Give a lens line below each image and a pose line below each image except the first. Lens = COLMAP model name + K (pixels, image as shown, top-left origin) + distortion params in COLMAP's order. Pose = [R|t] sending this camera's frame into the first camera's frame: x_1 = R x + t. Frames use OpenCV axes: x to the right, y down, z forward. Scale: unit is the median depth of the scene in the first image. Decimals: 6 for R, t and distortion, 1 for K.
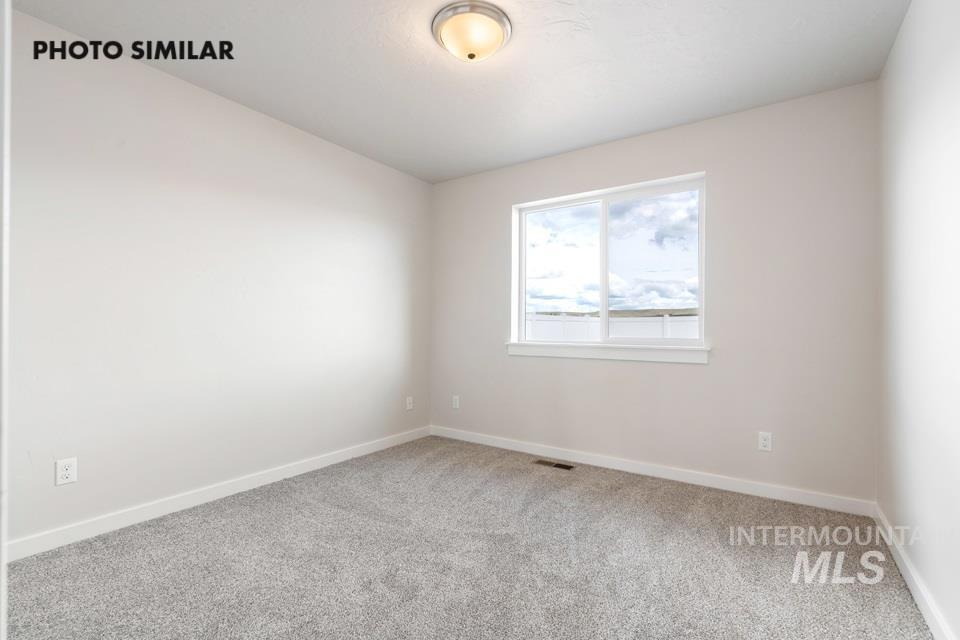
lens RADIAL K [[442.5, 0, 484.6], [0, 442.5, 329.7], [0, 0, 1]] dist [0.034639, -0.000016]
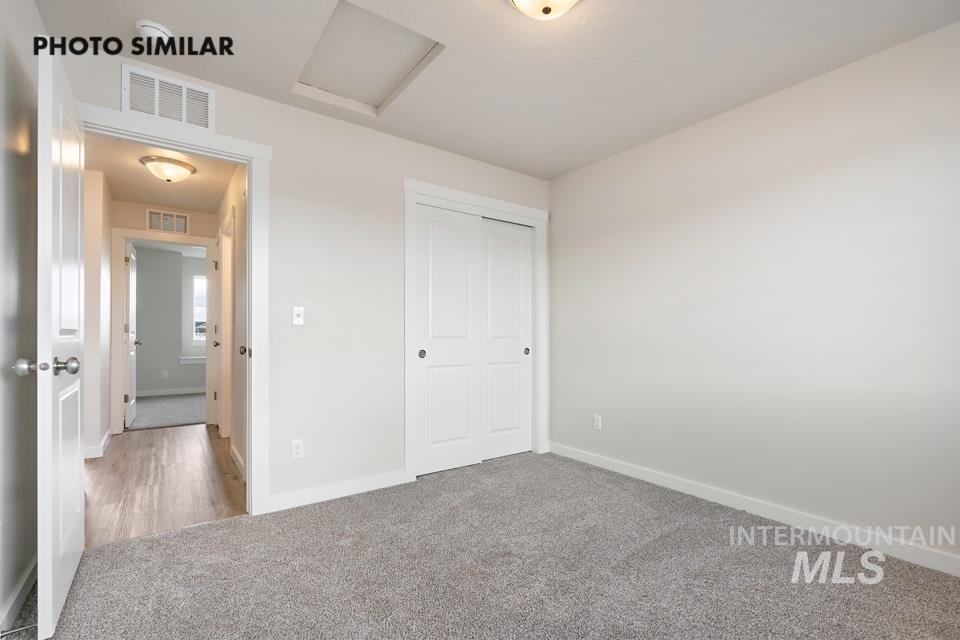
lens RADIAL K [[442.5, 0, 484.6], [0, 442.5, 329.7], [0, 0, 1]] dist [0.034639, -0.000016]
pose [[-0.345795, -0.026720, -0.937930, 0.698104], [-0.006511, 0.999639, -0.026077, 0.010340], [0.938288, -0.002911, -0.345844, 1.047206]]
